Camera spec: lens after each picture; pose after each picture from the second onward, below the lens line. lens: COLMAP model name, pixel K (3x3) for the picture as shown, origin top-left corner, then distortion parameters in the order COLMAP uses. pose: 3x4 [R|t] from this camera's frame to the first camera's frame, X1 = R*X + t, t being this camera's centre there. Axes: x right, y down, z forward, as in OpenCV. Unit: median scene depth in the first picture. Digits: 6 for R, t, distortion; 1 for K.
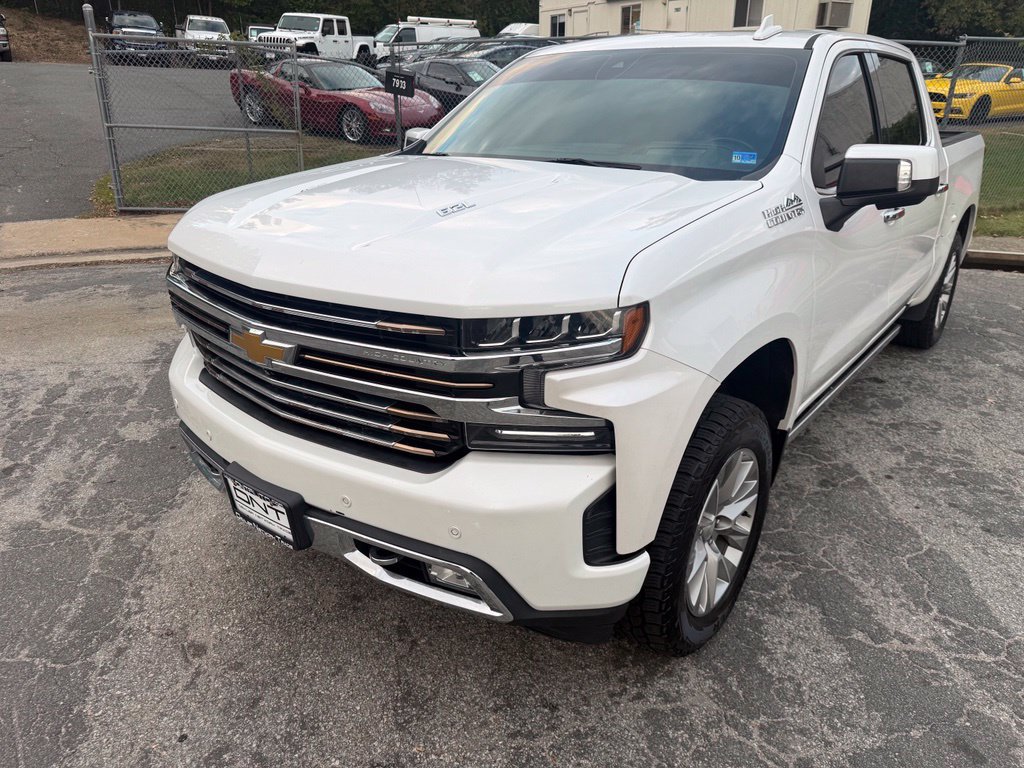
lens RADIAL K [[722.6, 0, 515.6], [0, 722.6, 393.7], [0, 0, 1]] dist [0.029680, -0.039473]
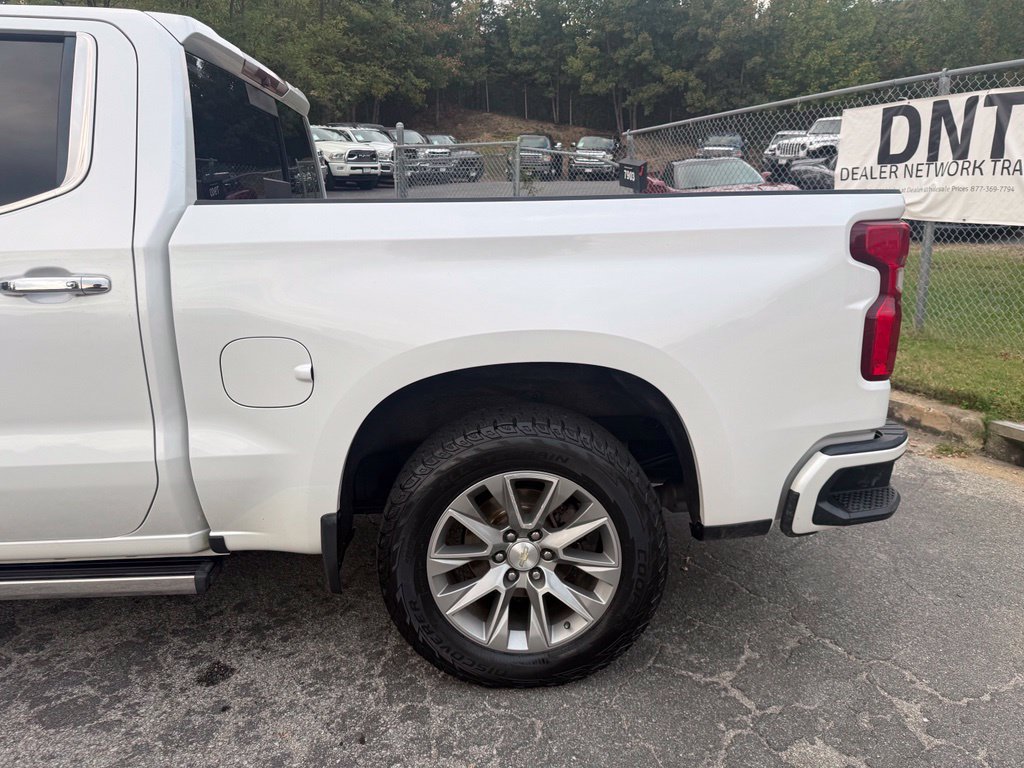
lens RADIAL K [[722.6, 0, 515.9], [0, 722.6, 389.9], [0, 0, 1]] dist [0.029680, -0.039473]
pose [[0.650685, 0.169583, -0.740169, 1.640839], [-0.276597, 0.960710, -0.023046, -0.421941], [0.707180, 0.219724, 0.672025, 1.331805]]
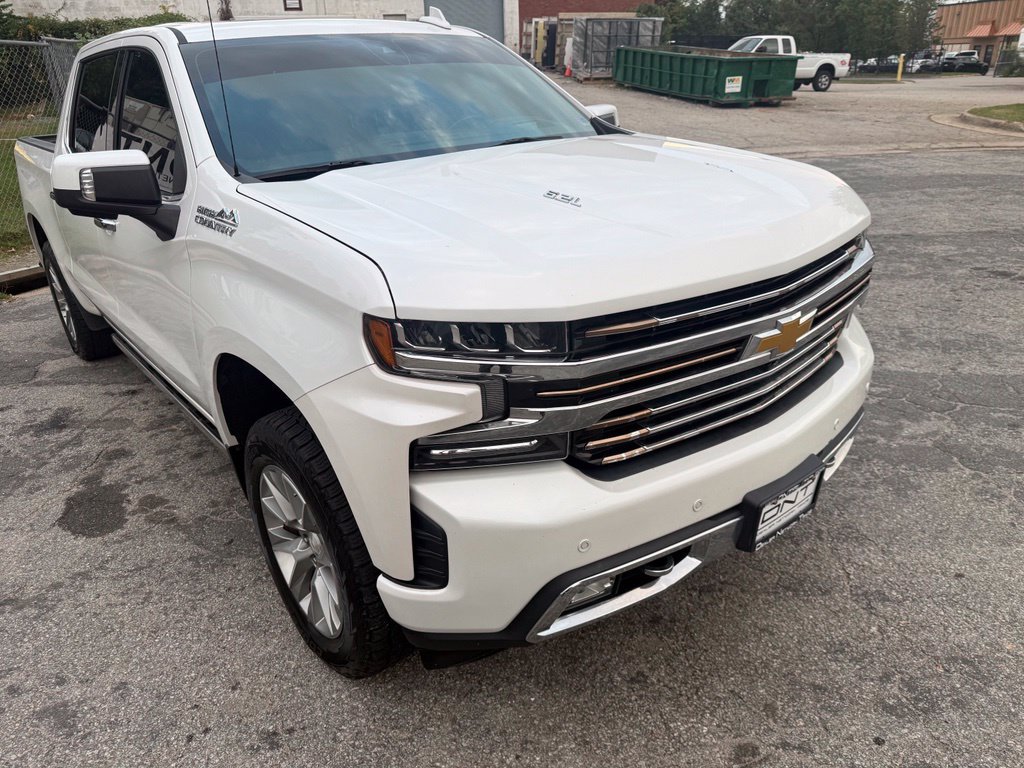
lens RADIAL K [[722.6, 0, 512.0], [0, 722.6, 391.4], [0, 0, 1]] dist [0.029680, -0.039473]
pose [[0.220808, -0.402621, 0.888336, -0.942814], [0.413290, 0.863625, 0.288693, -0.305209], [-0.883423, 0.303394, 0.357094, 0.726699]]
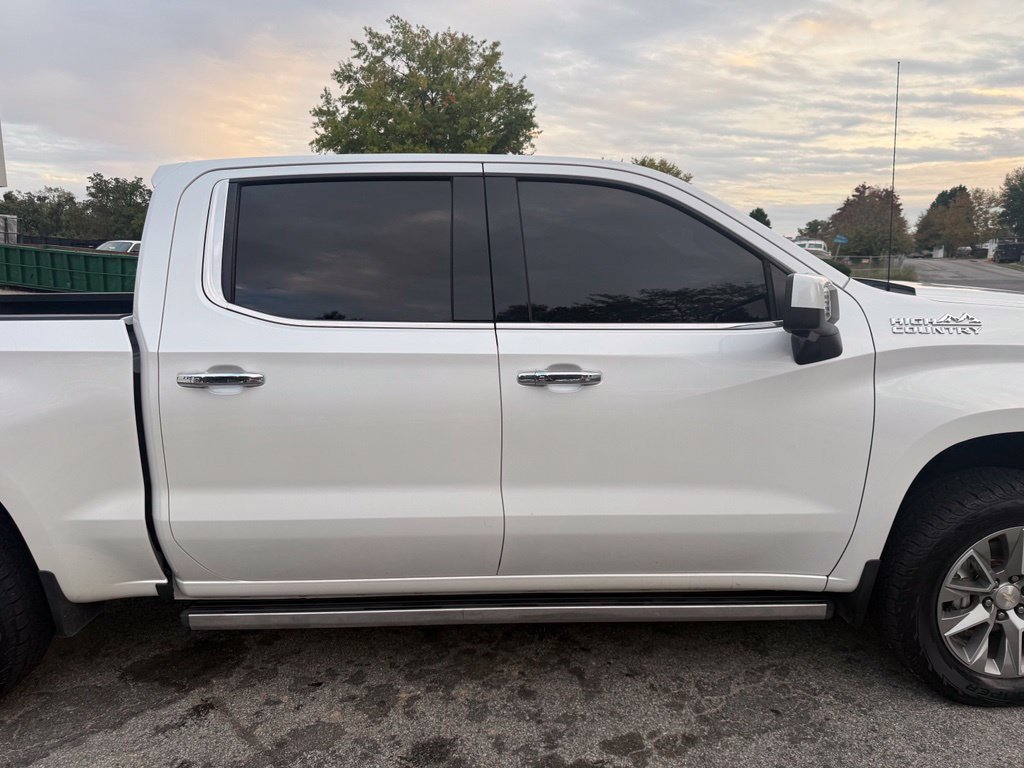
lens RADIAL K [[722.6, 0, 513.6], [0, 722.6, 394.1], [0, 0, 1]] dist [0.029680, -0.039473]
pose [[-0.627738, -0.132922, 0.766992, -0.611996], [0.308956, 0.861837, 0.402221, -0.808559], [-0.714487, 0.489457, -0.499941, 2.070782]]
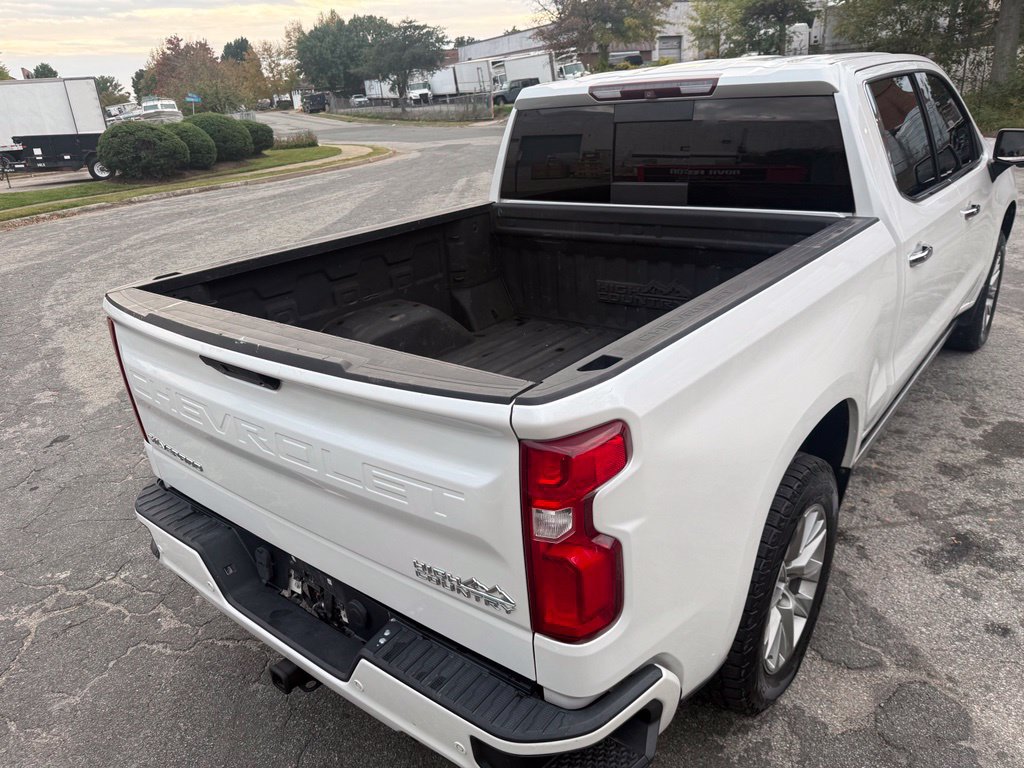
lens RADIAL K [[722.6, 0, 512.4], [0, 722.6, 388.0], [0, 0, 1]] dist [0.029680, -0.039473]
pose [[-0.997431, 0.059538, 0.039822, 0.812513], [0.070255, 0.704835, 0.705884, -1.232856], [0.013959, 0.706868, -0.707208, 2.749892]]
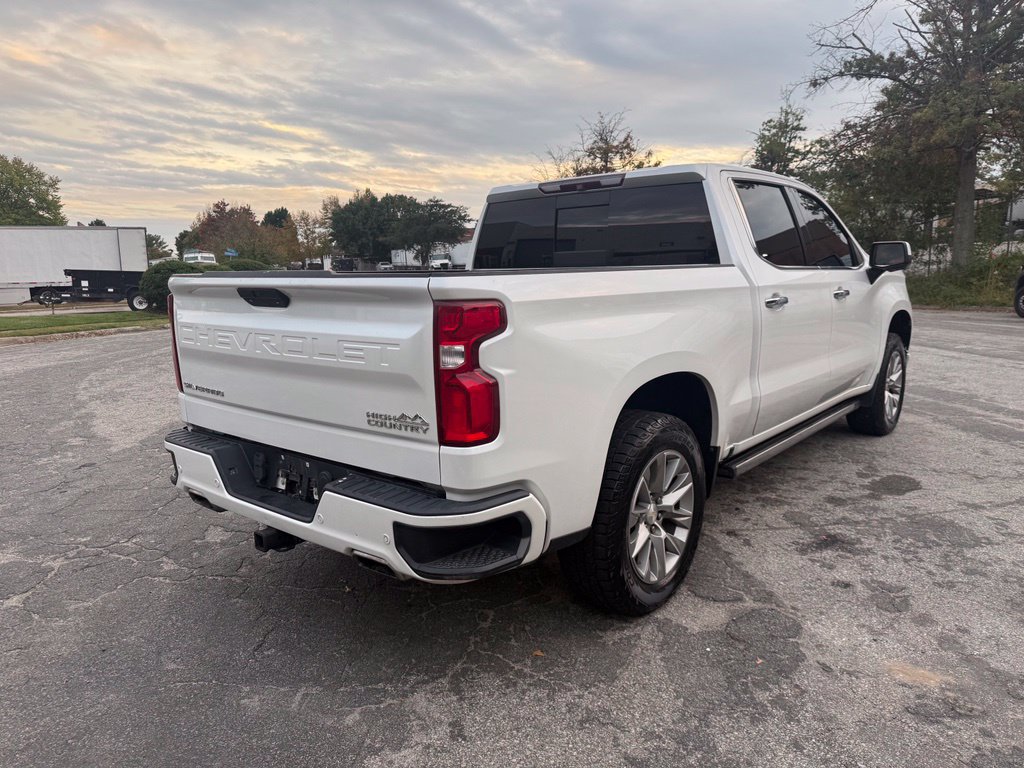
lens RADIAL K [[722.6, 0, 513.1], [0, 722.6, 378.8], [0, 0, 1]] dist [0.029680, -0.039473]
pose [[-0.999151, 0.016850, 0.037597, 0.712337], [0.033999, 0.852628, 0.521411, -1.205673], [-0.023270, 0.522247, -0.852477, 3.158203]]
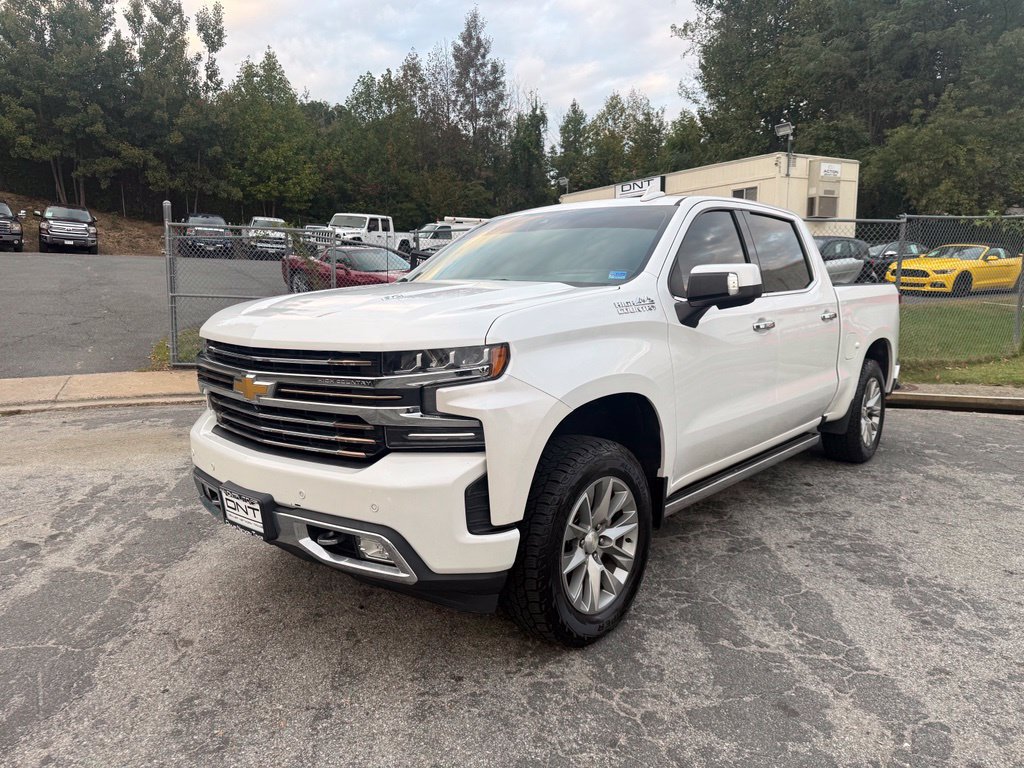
lens RADIAL K [[722.6, 0, 515.5], [0, 722.6, 393.1], [0, 0, 1]] dist [0.029680, -0.039473]
pose [[0.998863, -0.001730, -0.047638, 0.168705], [-0.009754, 0.970777, -0.239786, 0.204329], [0.046660, 0.239978, 0.969656, -0.258619]]
